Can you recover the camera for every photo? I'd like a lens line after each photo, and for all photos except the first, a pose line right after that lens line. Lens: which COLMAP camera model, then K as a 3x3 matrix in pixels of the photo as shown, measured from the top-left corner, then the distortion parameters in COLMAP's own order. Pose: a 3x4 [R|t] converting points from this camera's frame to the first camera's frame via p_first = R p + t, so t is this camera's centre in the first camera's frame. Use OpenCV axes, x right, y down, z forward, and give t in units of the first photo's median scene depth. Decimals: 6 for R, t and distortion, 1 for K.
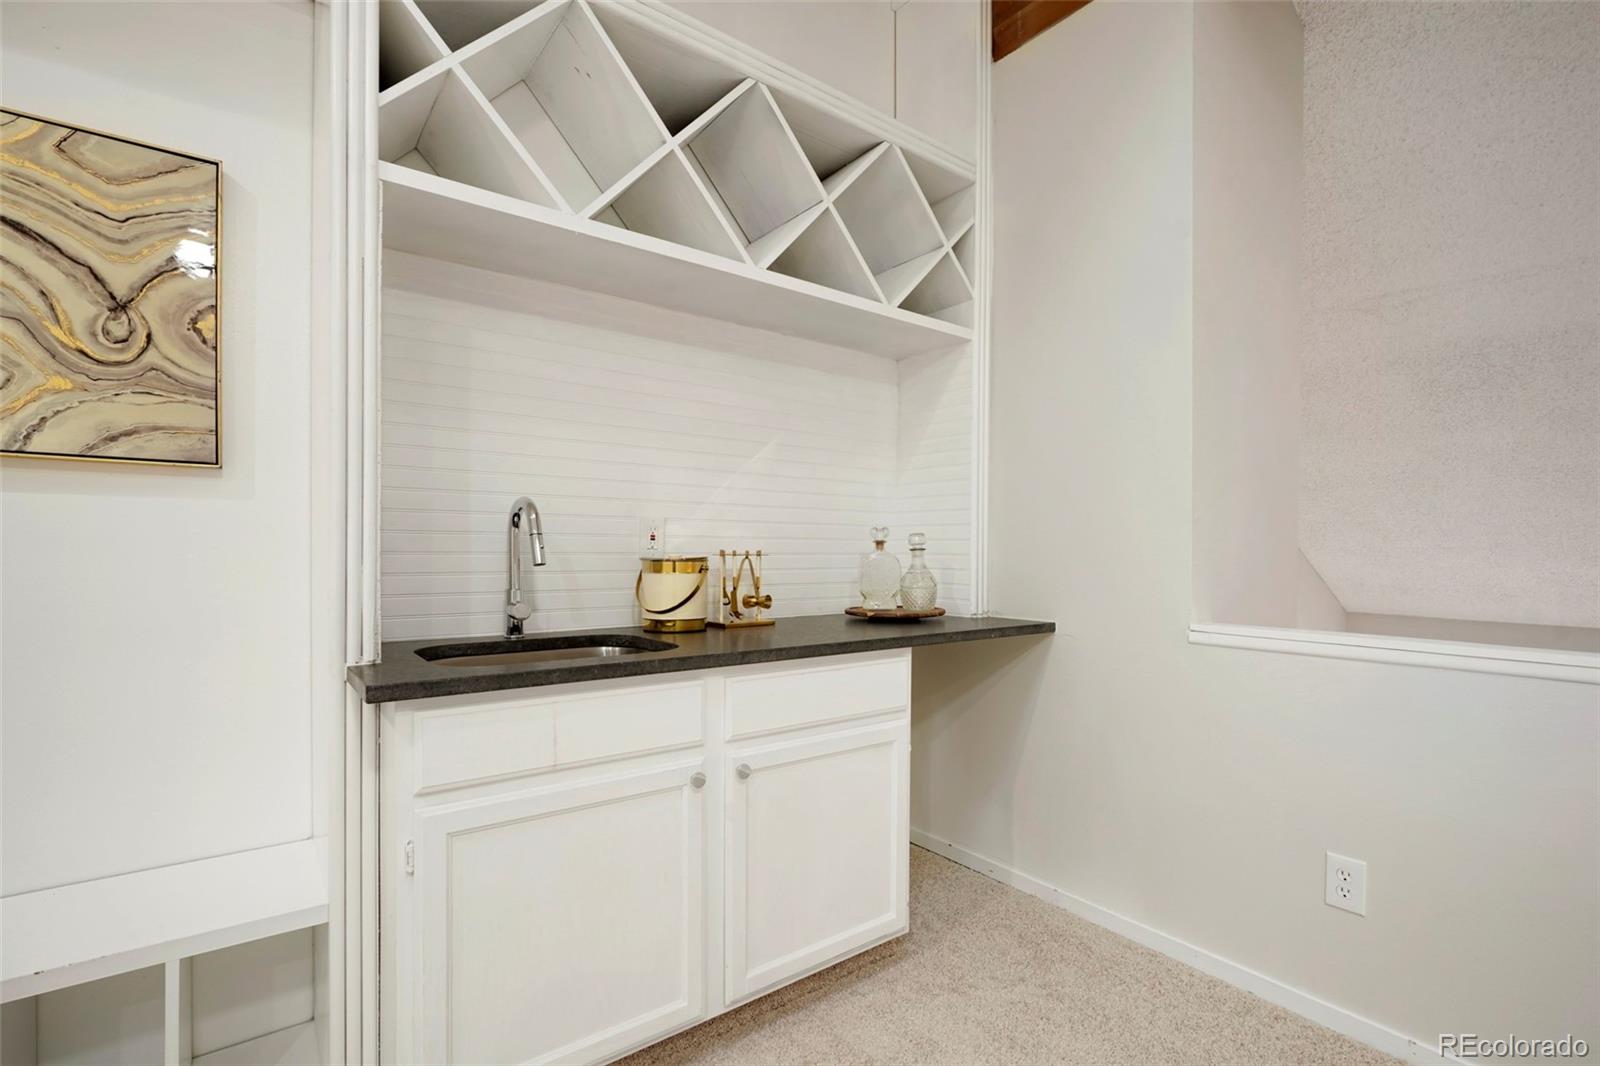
lens RADIAL K [[744.9, 0, 800.0], [0, 744.9, 533.0], [0, 0, 1]] dist [-0.003751, -0.000431]
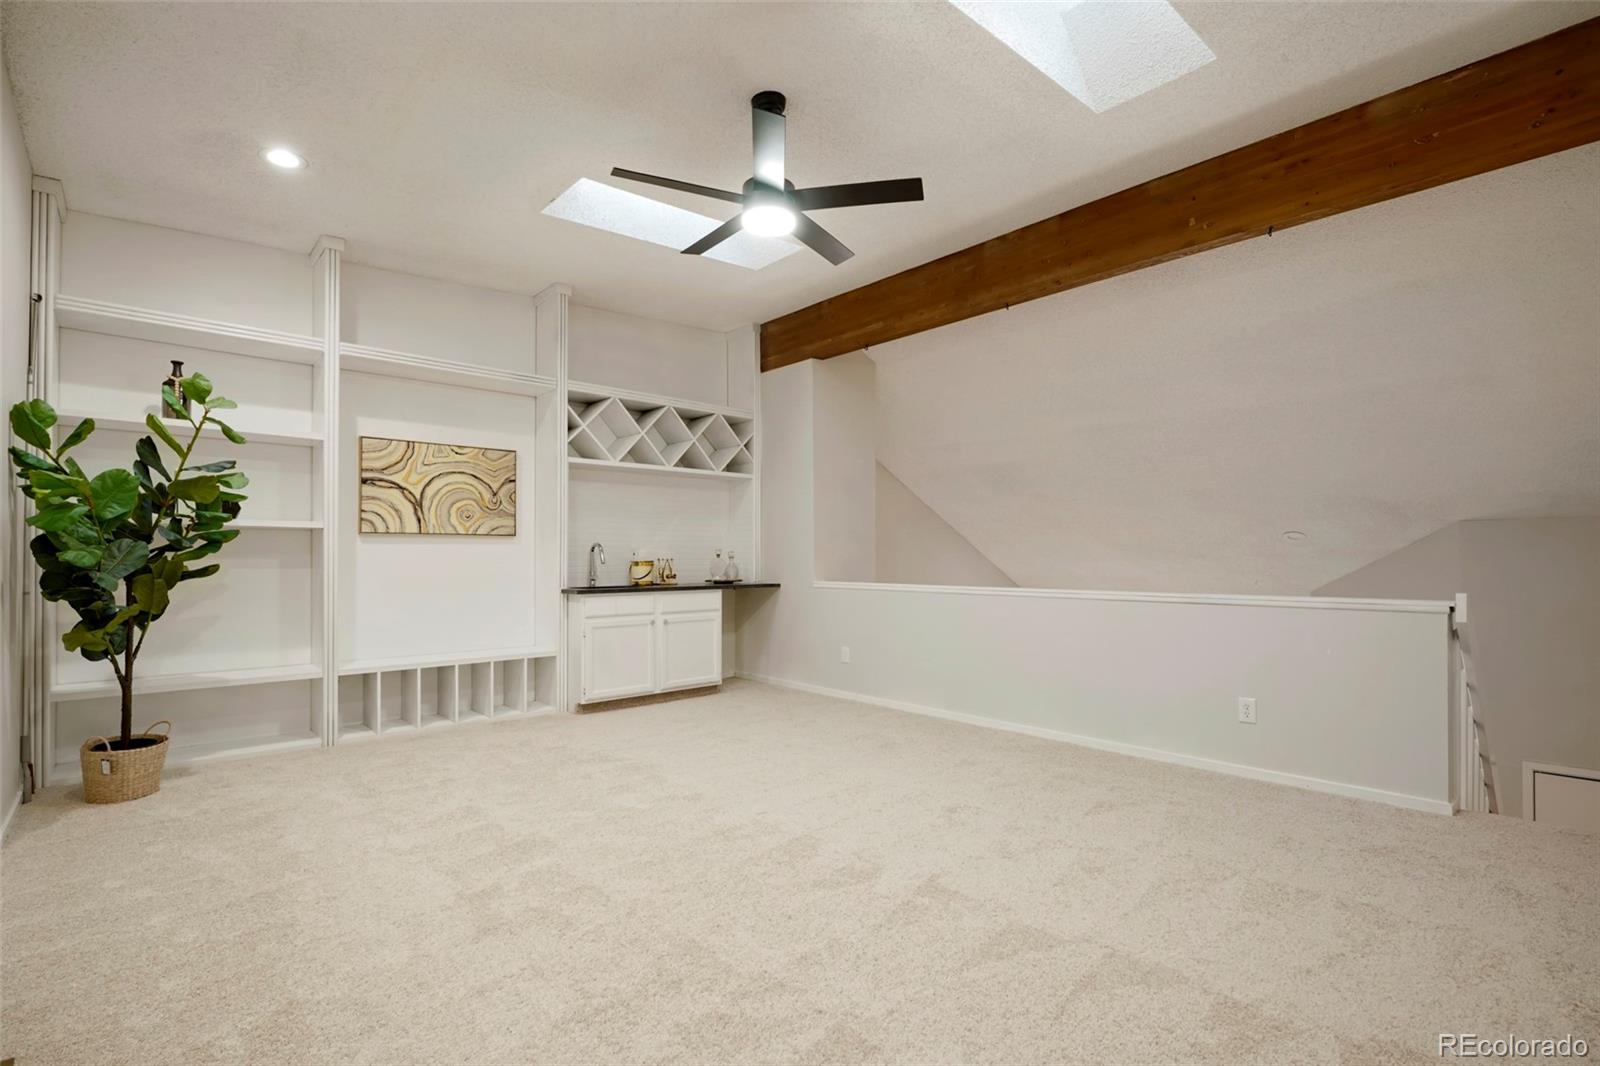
lens RADIAL K [[744.9, 0, 800.0], [0, 744.9, 533.0], [0, 0, 1]] dist [-0.003751, -0.000431]
pose [[0.995647, -0.005492, 0.093043, 0.182481], [0.006356, 0.999939, -0.008991, -0.048191], [-0.092988, 0.009543, 0.995622, -2.025801]]
